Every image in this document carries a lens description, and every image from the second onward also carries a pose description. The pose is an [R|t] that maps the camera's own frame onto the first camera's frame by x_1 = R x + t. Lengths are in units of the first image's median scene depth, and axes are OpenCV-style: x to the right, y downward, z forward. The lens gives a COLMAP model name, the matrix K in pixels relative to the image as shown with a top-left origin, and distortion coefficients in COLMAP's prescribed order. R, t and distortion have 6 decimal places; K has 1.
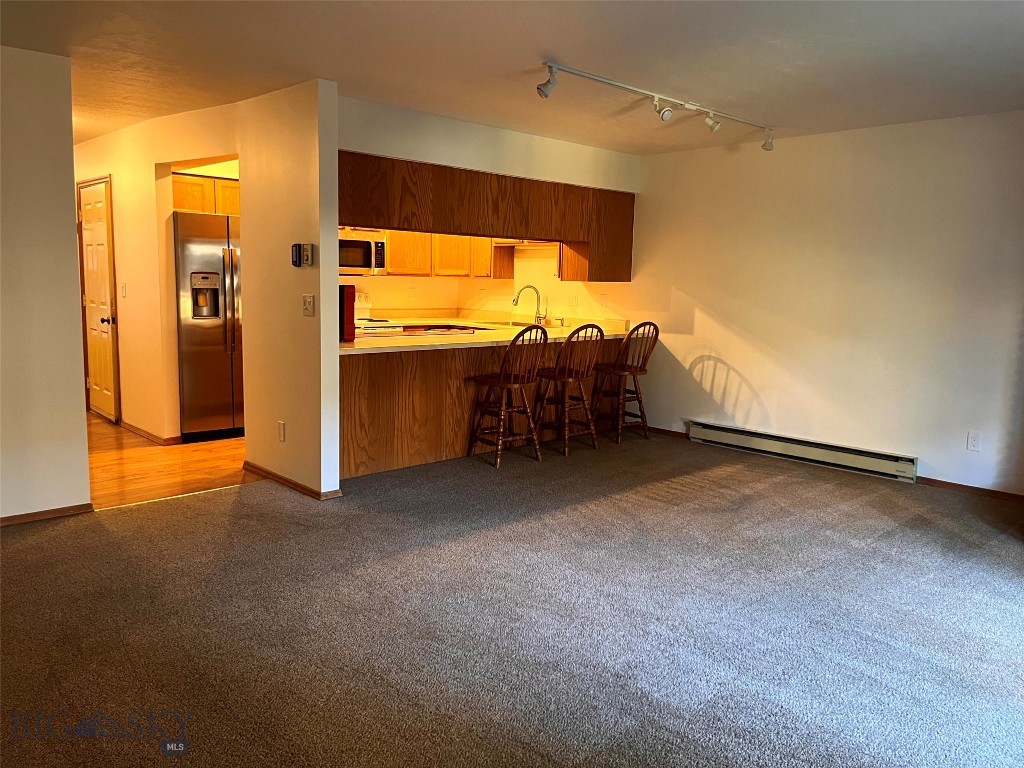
lens RADIAL K [[775.5, 0, 515.3], [0, 775.5, 376.5], [0, 0, 1]] dist [0.057325, -0.082632]
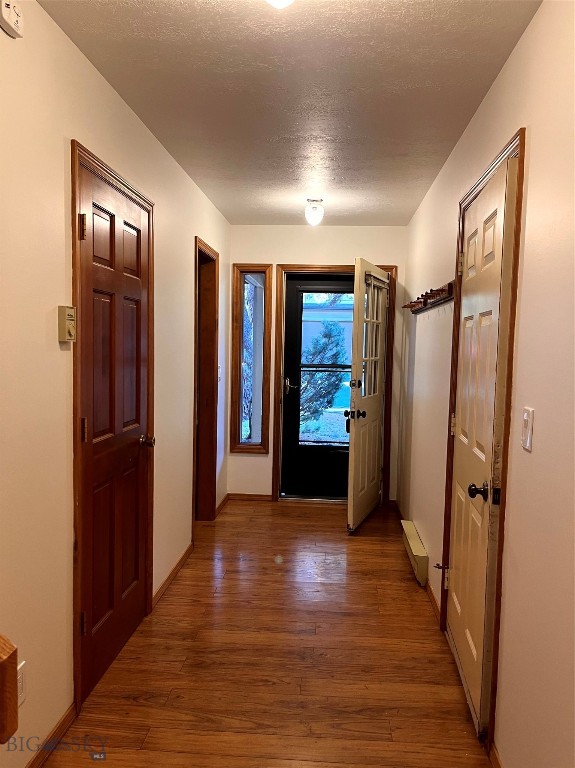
lens RADIAL K [[581.6, 0, 287.0], [0, 581.6, 383.3], [0, 0, 1]] dist [0.057325, -0.082632]
pose [[0.658381, 0.041297, -0.751551, -0.444686], [-0.101020, 0.994308, -0.033860, -0.134285], [0.745875, 0.098215, 0.658805, 0.883949]]
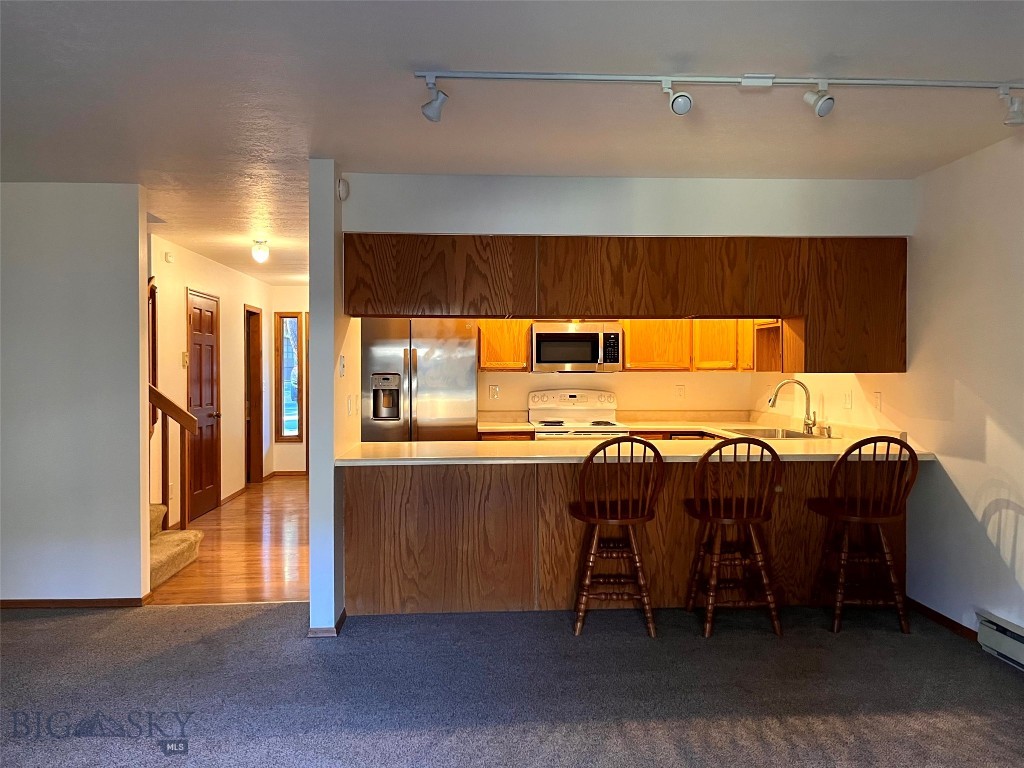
lens RADIAL K [[775.5, 0, 516.9], [0, 775.5, 375.7], [0, 0, 1]] dist [0.057325, -0.082632]
pose [[0.764699, -0.019853, -0.644081, 0.415544], [-0.061100, 0.992788, -0.103143, -0.043840], [0.641484, 0.118227, 0.757972, 0.404111]]
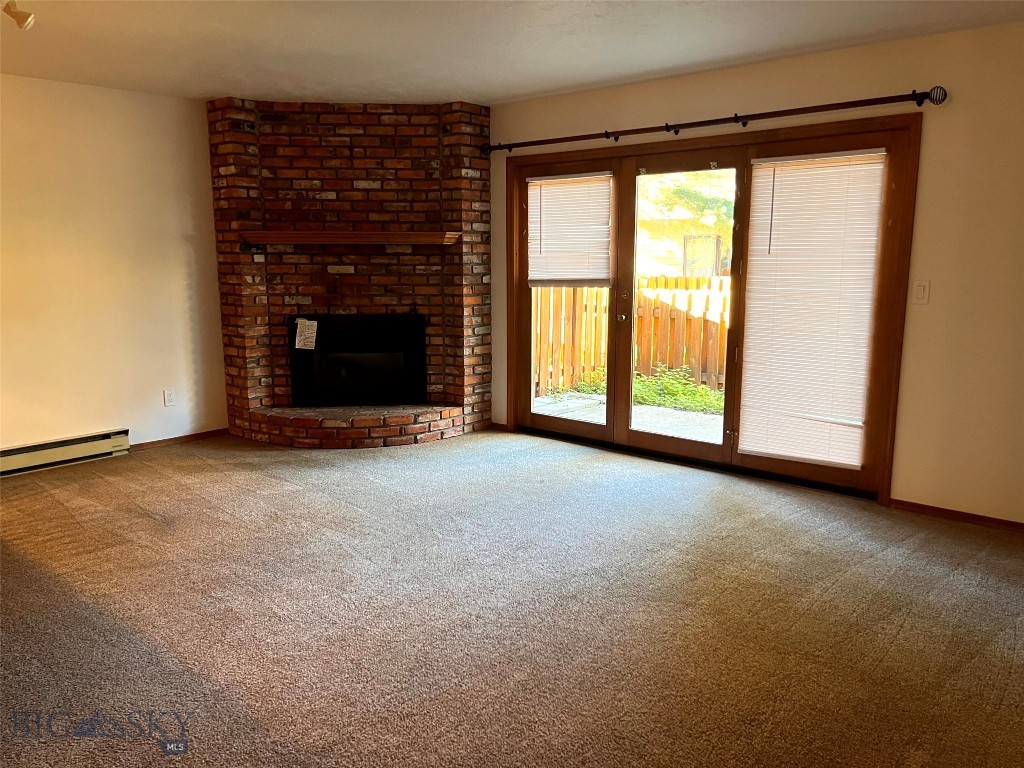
lens RADIAL K [[775.5, 0, 511.0], [0, 775.5, 390.1], [0, 0, 1]] dist [0.057325, -0.082632]
pose [[-0.091042, -0.191849, 0.977193, -0.508853], [0.123725, 0.971486, 0.202255, -0.086507], [-0.988131, 0.139317, -0.064709, 0.563025]]
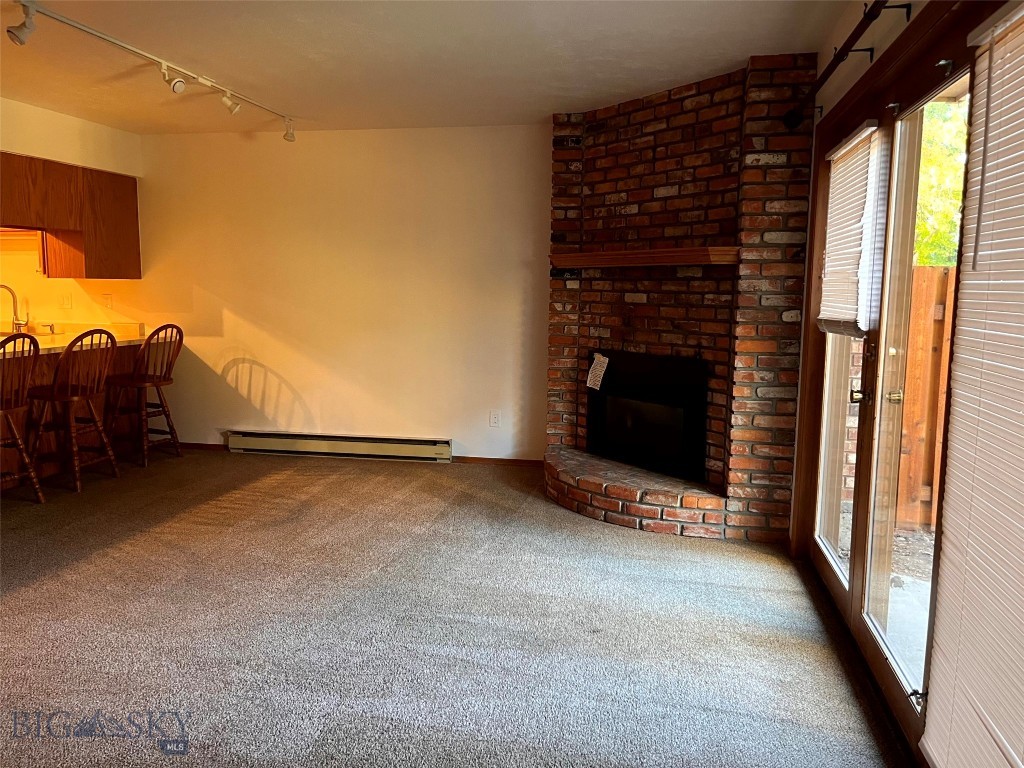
lens RADIAL K [[775.5, 0, 523.5], [0, 775.5, 381.5], [0, 0, 1]] dist [0.057325, -0.082632]
pose [[0.814210, -0.082068, 0.574741, -0.019793], [0.078292, 0.996437, 0.031368, -0.002692], [-0.575267, 0.019457, 0.817734, 0.055397]]
